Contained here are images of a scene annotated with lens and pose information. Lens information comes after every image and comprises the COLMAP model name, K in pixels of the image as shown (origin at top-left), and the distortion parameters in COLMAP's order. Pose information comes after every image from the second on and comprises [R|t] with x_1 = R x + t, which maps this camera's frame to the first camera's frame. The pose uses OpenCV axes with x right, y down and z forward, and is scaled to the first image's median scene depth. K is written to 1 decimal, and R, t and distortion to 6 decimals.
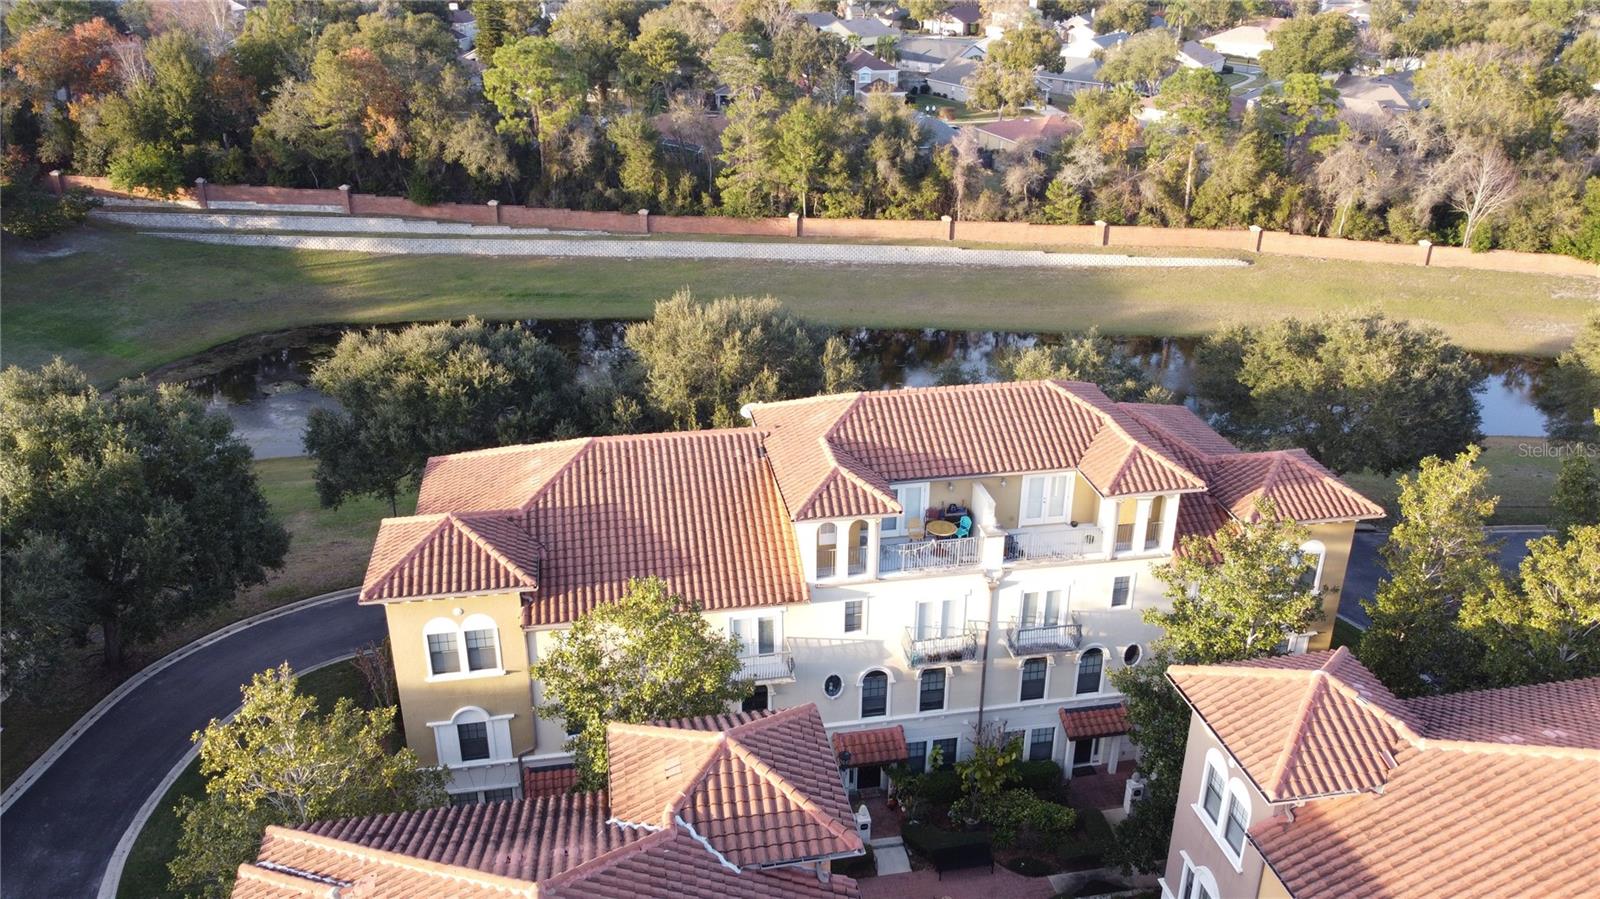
lens RADIAL K [[1214.9, 0, 800.0], [0, 1214.9, 449.5], [0, 0, 1]] dist [0.002773, -0.004898]
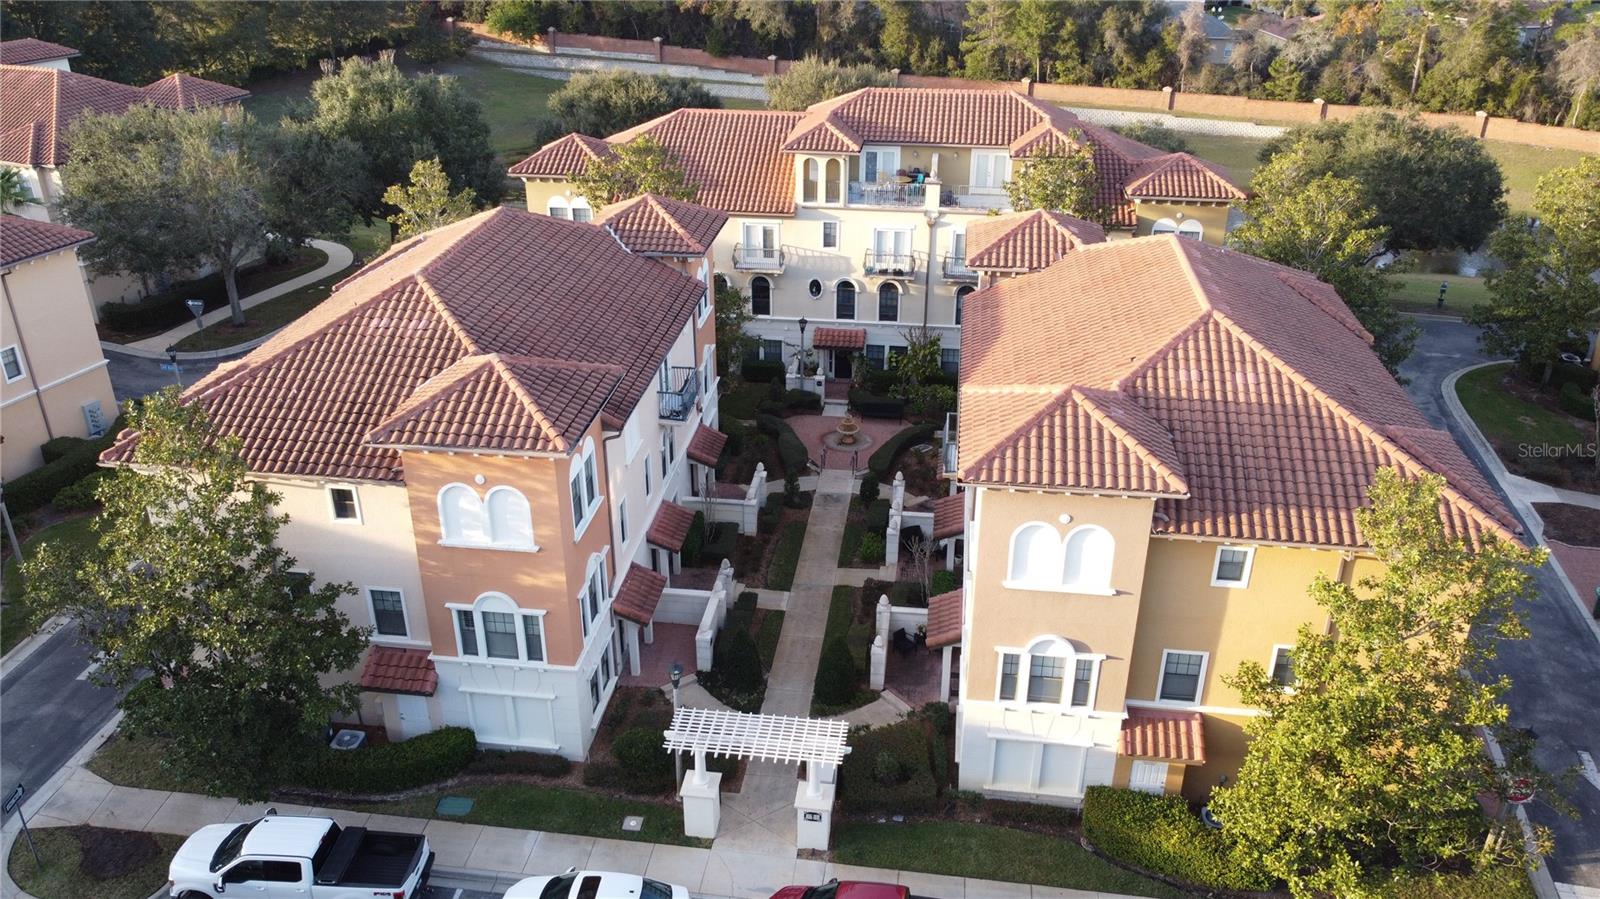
lens RADIAL K [[1214.9, 0, 800.0], [0, 1214.9, 449.5], [0, 0, 1]] dist [0.002773, -0.004898]
pose [[0.952468, 0.133071, -0.274038, 0.149056], [-0.122524, 0.990922, 0.055333, 0.106998], [0.278914, -0.019127, 0.960126, -0.130957]]
